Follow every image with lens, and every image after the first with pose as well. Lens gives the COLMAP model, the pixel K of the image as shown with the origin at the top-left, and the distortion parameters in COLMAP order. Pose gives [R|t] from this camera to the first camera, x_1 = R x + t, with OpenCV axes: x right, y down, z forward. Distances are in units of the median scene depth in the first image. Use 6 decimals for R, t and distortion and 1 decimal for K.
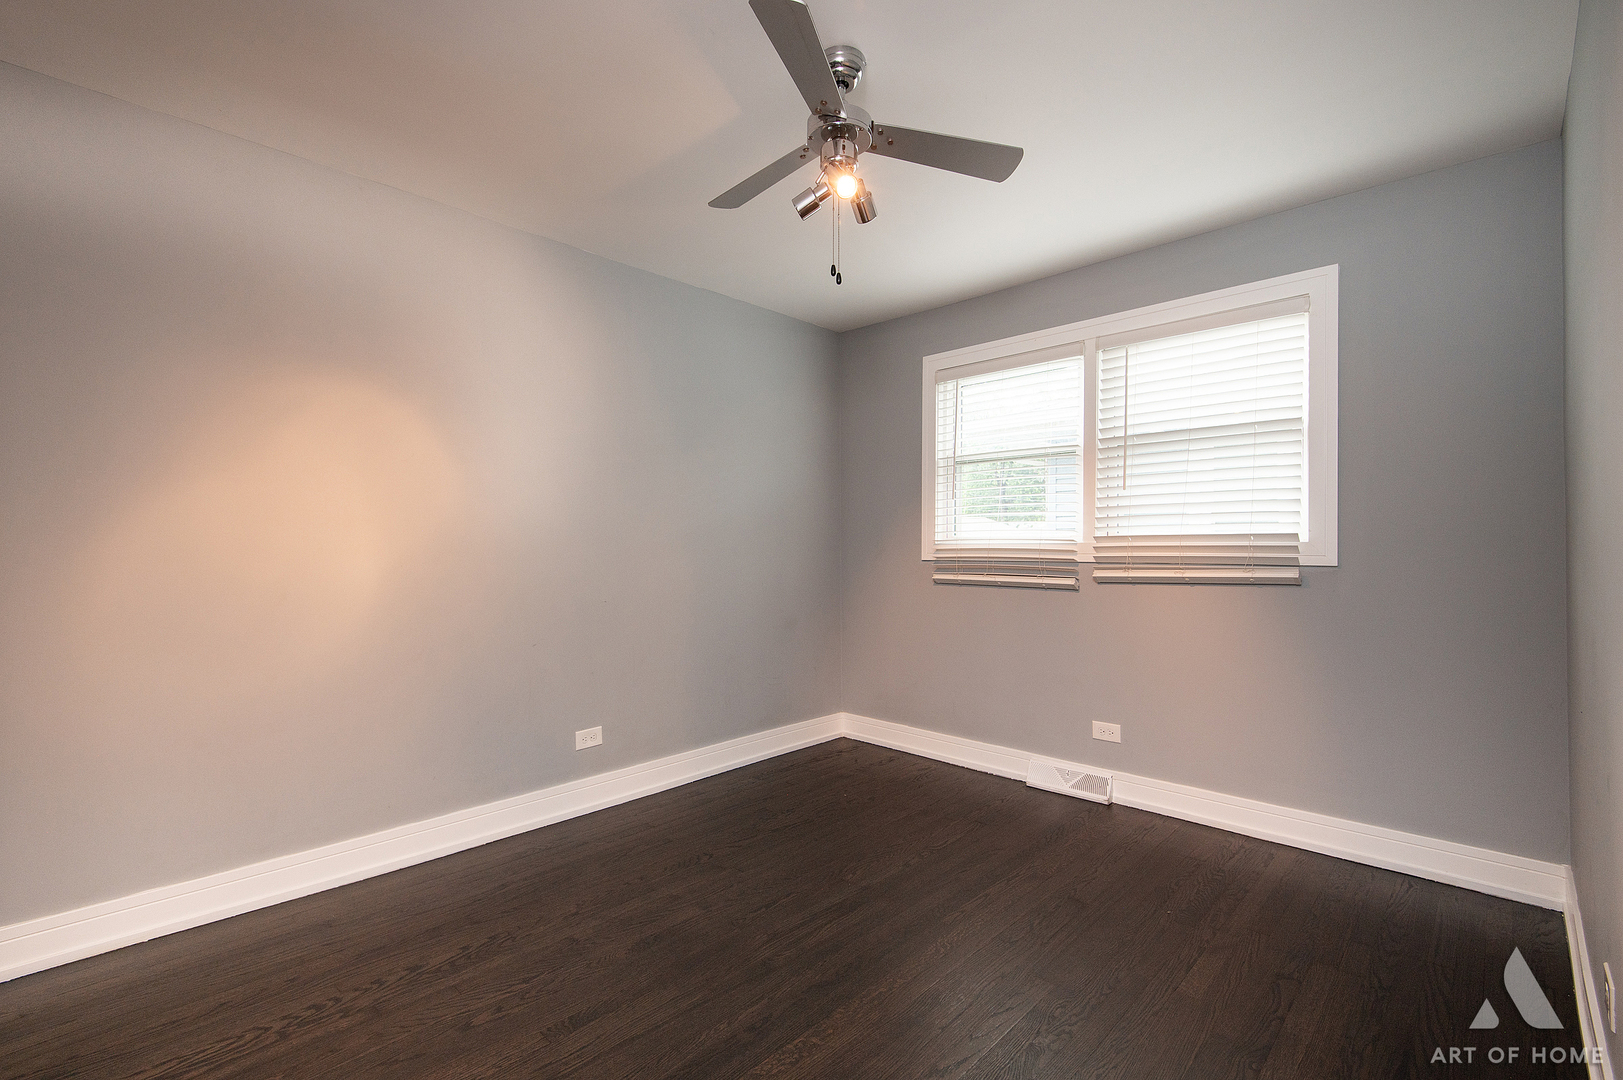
lens RADIAL K [[728.7, 0, 808.9], [0, 728.7, 536.3], [0, 0, 1]] dist [0.017464, -0.005551]
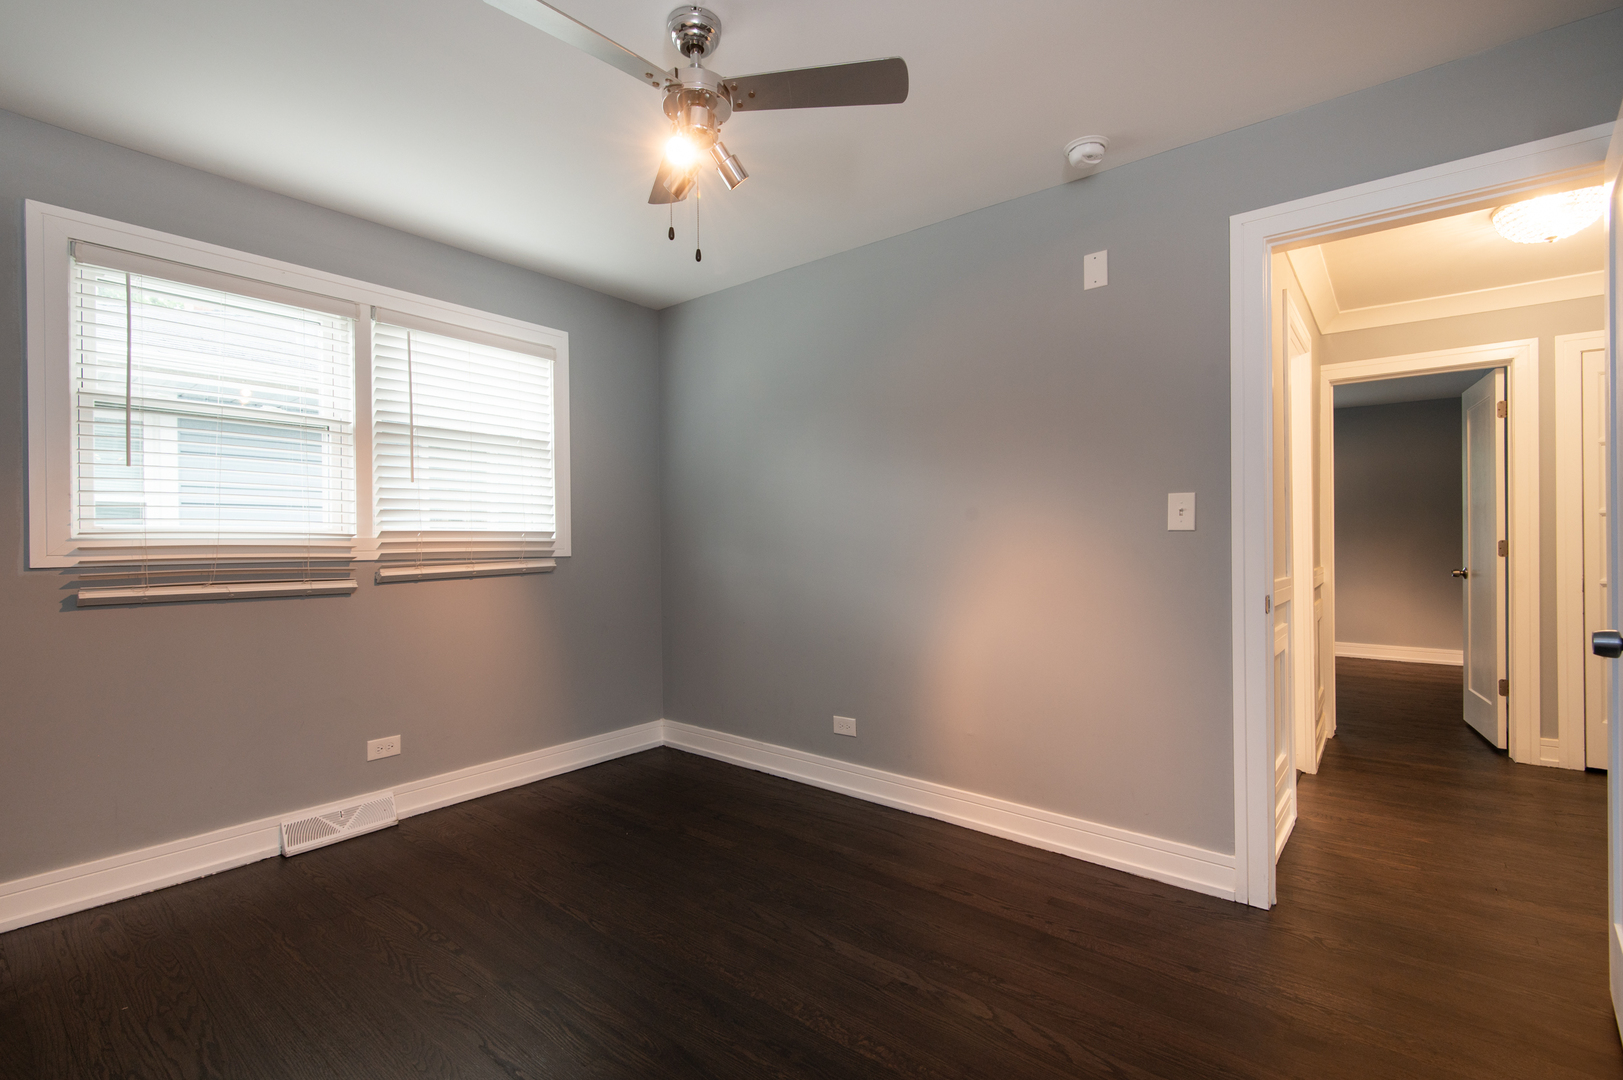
lens RADIAL K [[728.7, 0, 805.4], [0, 728.7, 539.9], [0, 0, 1]] dist [0.017464, -0.005551]
pose [[-0.084453, 0.002798, 0.996424, -0.540262], [-0.008552, 0.999957, -0.003533, 0.009470], [-0.996391, -0.008819, -0.084425, 0.561707]]
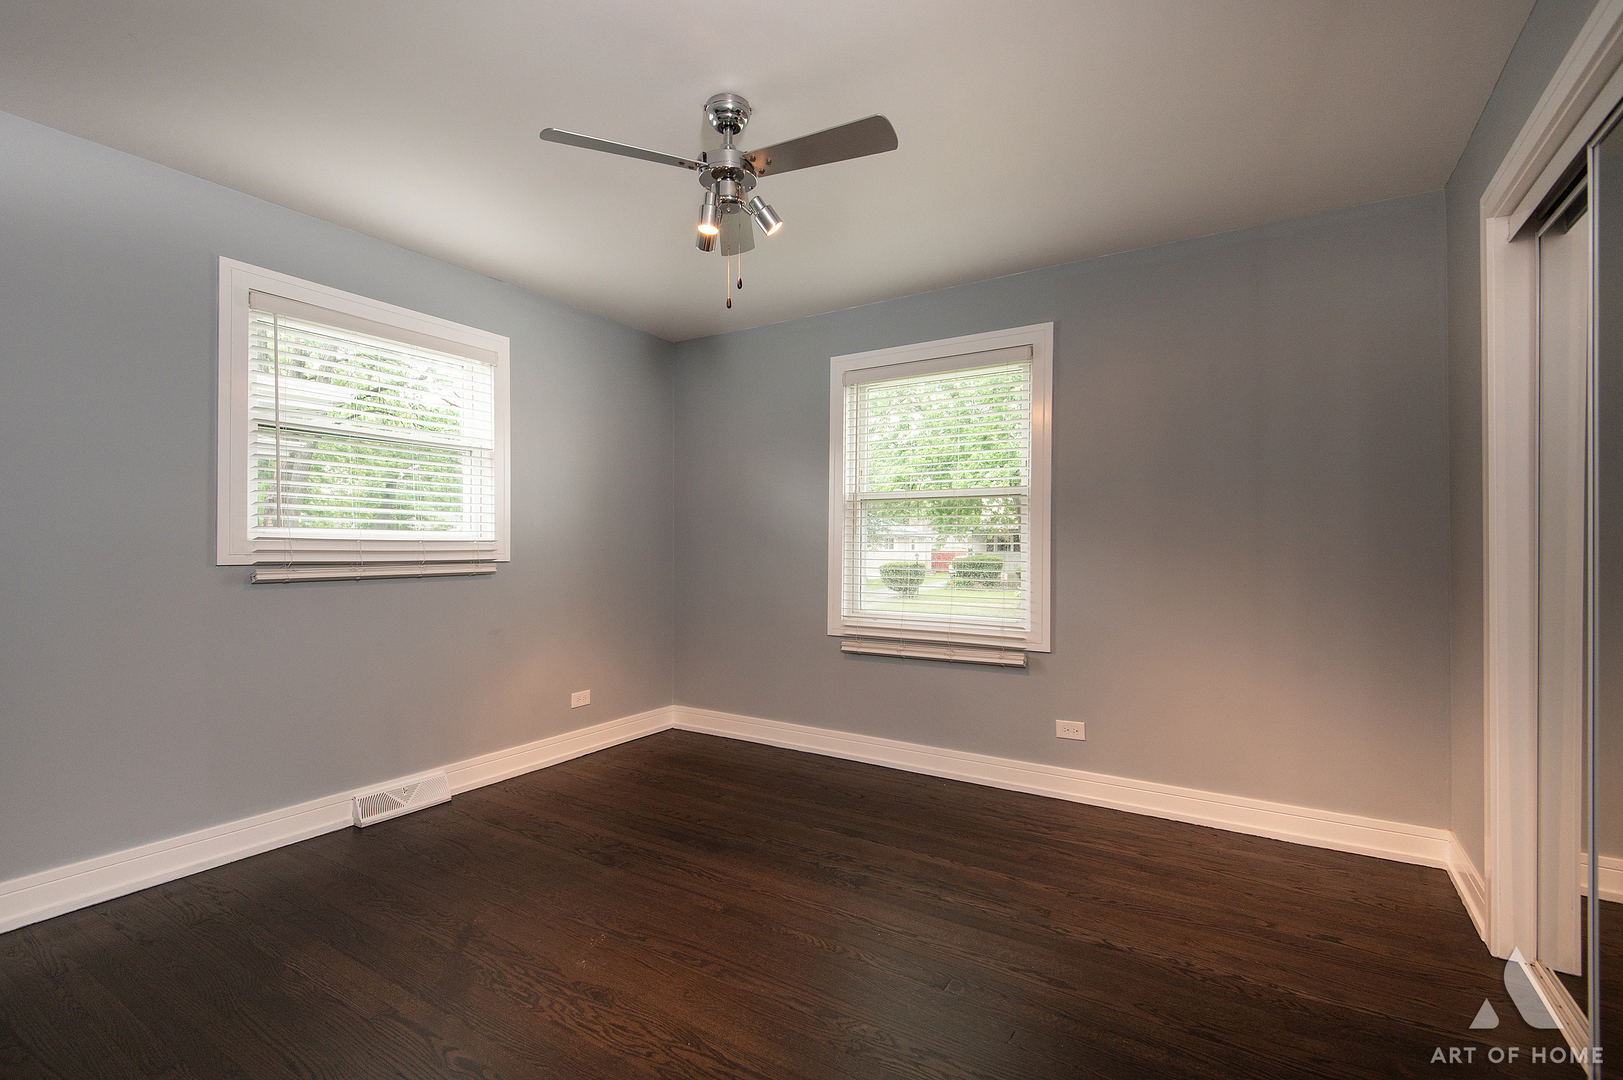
lens RADIAL K [[728.7, 0, 807.7], [0, 728.7, 550.1], [0, 0, 1]] dist [0.017464, -0.005551]
pose [[-0.194185, -0.000583, 0.980965, -0.694573], [-0.012489, 0.999920, -0.001878, 0.013777], [-0.980885, -0.012616, -0.194177, 0.714227]]
